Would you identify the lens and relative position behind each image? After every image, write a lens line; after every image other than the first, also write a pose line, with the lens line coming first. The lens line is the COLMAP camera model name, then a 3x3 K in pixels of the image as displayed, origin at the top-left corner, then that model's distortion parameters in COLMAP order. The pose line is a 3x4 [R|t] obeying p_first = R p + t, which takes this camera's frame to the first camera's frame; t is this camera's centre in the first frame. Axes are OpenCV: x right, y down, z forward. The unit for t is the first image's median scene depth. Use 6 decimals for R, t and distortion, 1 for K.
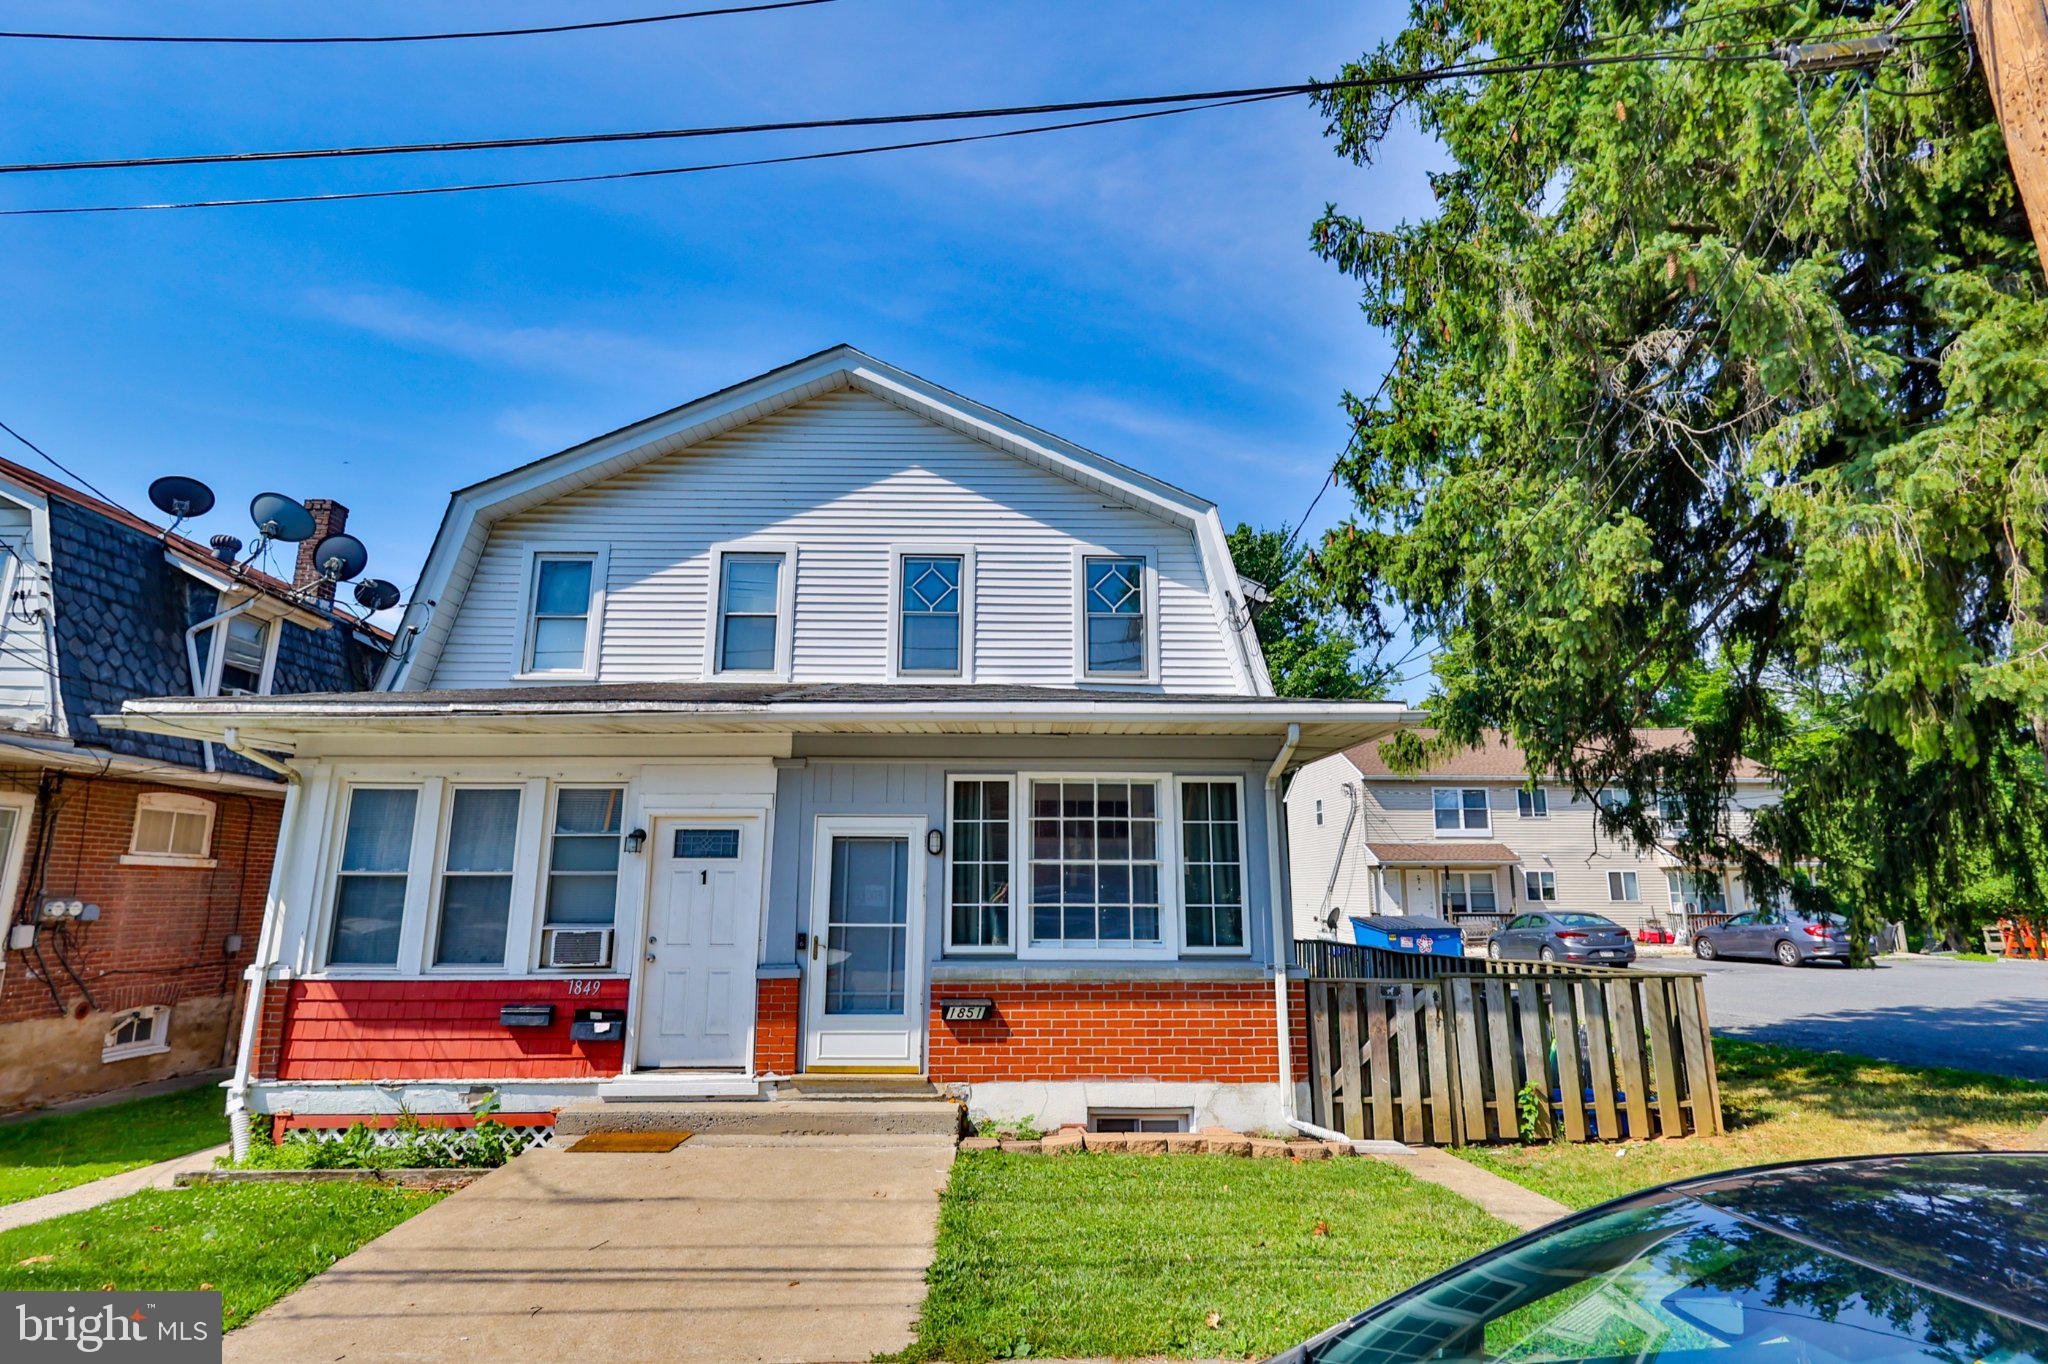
lens RADIAL K [[997.5, 0, 1023.5], [0, 997.5, 682.1], [0, 0, 1]] dist [-0.004557, 0.002209]
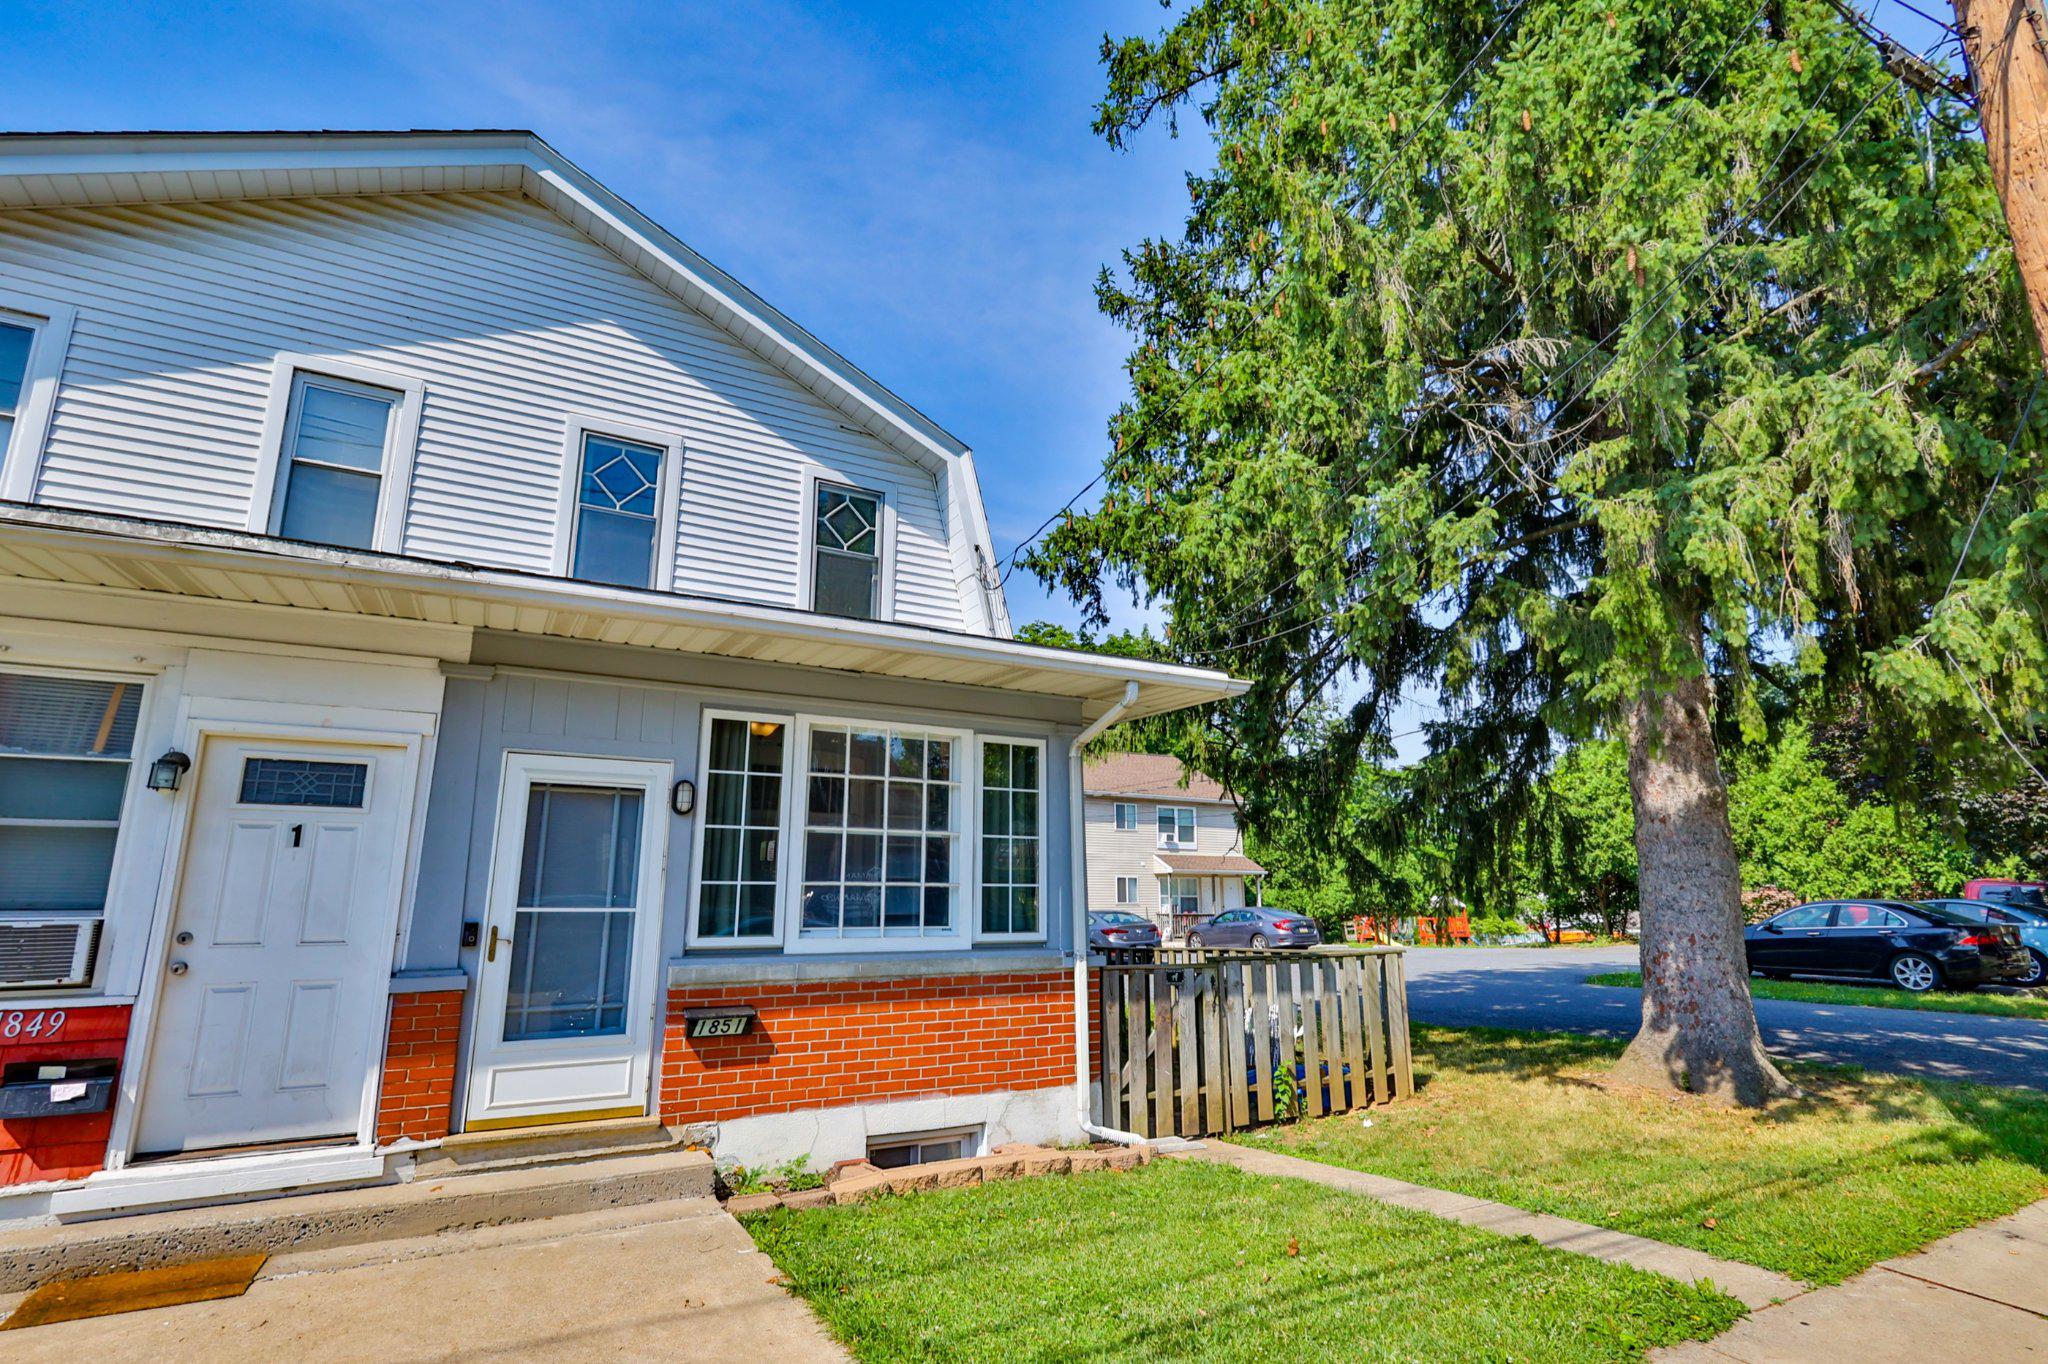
lens RADIAL K [[997.5, 0, 1023.5], [0, 997.5, 682.1], [0, 0, 1]] dist [-0.004557, 0.002209]
pose [[0.877129, 0.100879, 0.469541, -0.229904], [-0.096301, 0.994777, -0.033829, 0.078744], [-0.470501, -0.015544, 0.882262, 0.239935]]
